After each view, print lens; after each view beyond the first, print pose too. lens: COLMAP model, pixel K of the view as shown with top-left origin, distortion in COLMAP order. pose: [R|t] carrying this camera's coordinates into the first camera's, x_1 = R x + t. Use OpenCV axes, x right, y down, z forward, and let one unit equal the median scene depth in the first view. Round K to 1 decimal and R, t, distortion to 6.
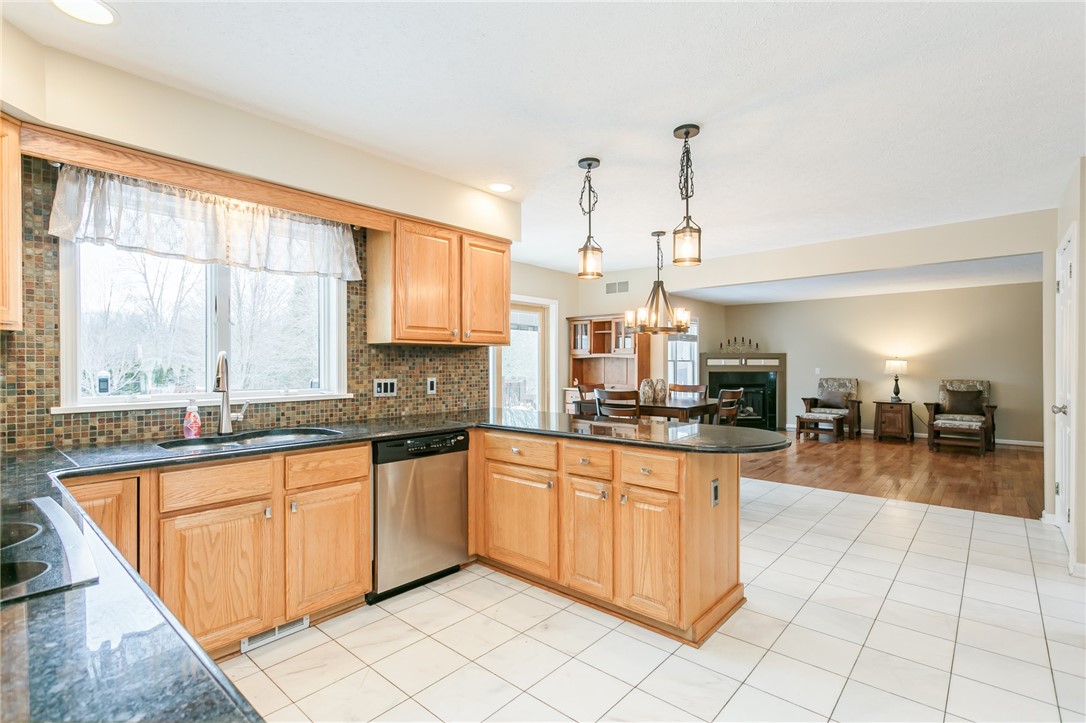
lens RADIAL K [[516.4, 0, 553.0], [0, 516.4, 361.6], [0, 0, 1]] dist [-0.001097, 0.003102]
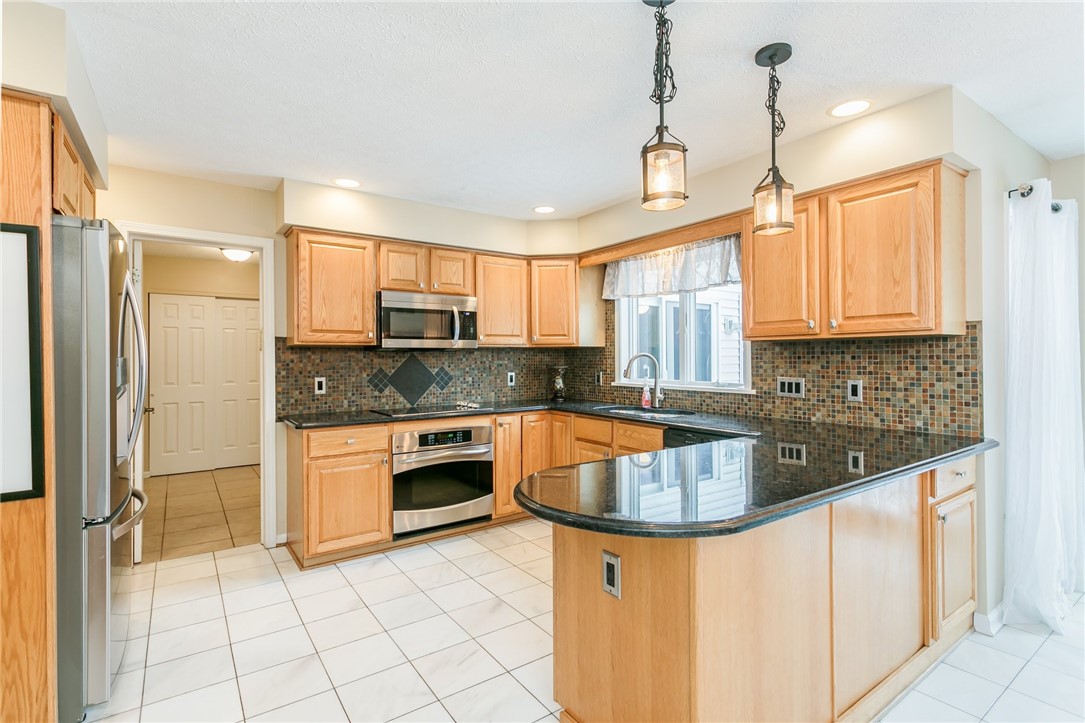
lens RADIAL K [[515.9, 0, 531.8], [0, 515.9, 356.6], [0, 0, 1]] dist [-0.001097, 0.003102]
pose [[-0.258087, -0.000891, -0.966121, 0.608545], [0.005874, 0.999980, -0.002491, -0.004996], [0.966104, -0.006318, -0.258076, 0.691181]]
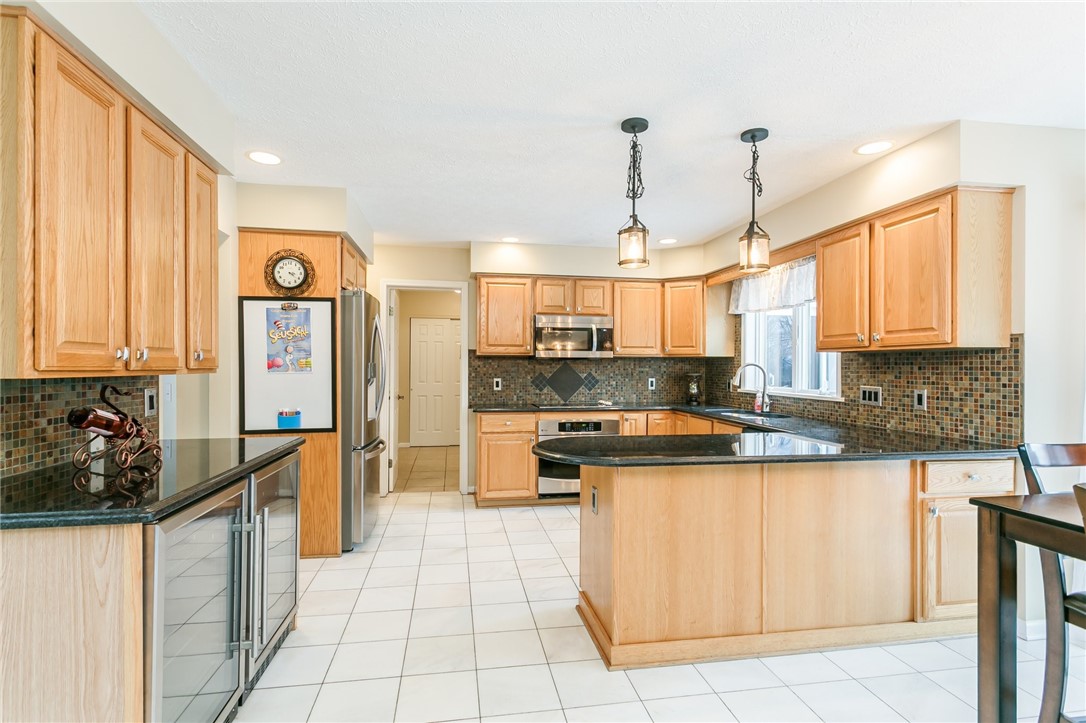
lens RADIAL K [[516.4, 0, 534.6], [0, 516.4, 366.2], [0, 0, 1]] dist [-0.001097, 0.003102]
pose [[-0.647592, -0.002415, -0.761983, 0.744798], [-0.004612, 0.999989, 0.000750, -0.003944], [0.761973, 0.004000, -0.647596, 1.007170]]
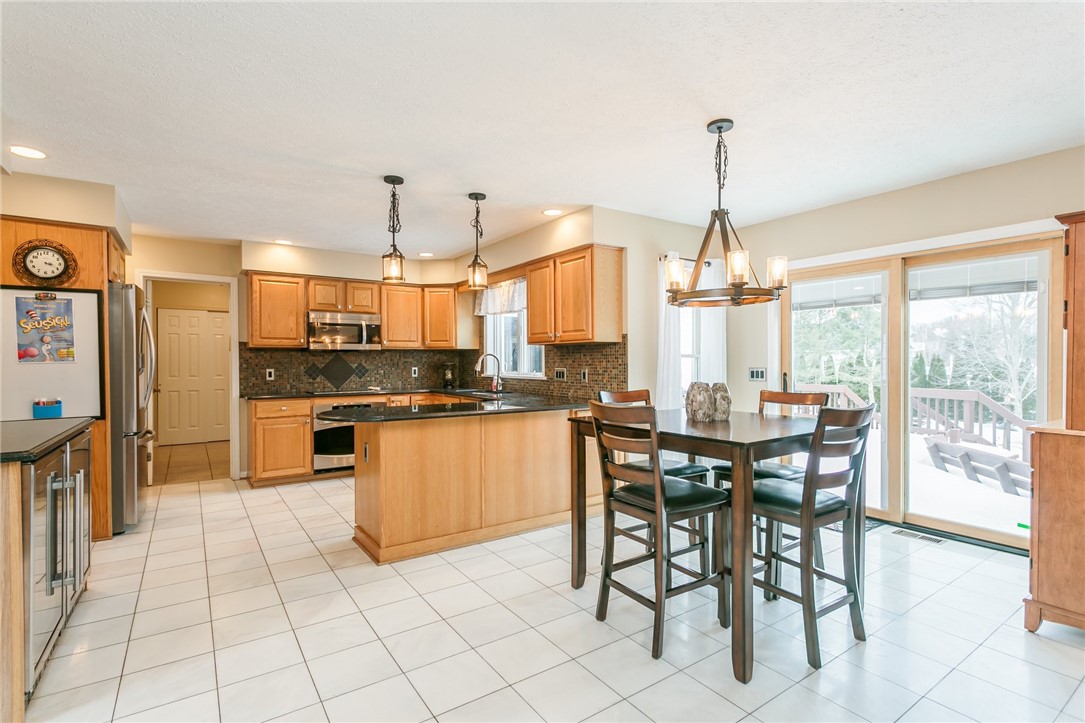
lens RADIAL K [[515.9, 0, 531.1], [0, 515.9, 363.9], [0, 0, 1]] dist [-0.001097, 0.003102]
pose [[-0.271130, 0.005613, -0.962526, 0.968900], [0.003763, 0.999982, 0.004771, 0.010656], [0.962535, -0.002329, -0.271146, 1.153109]]
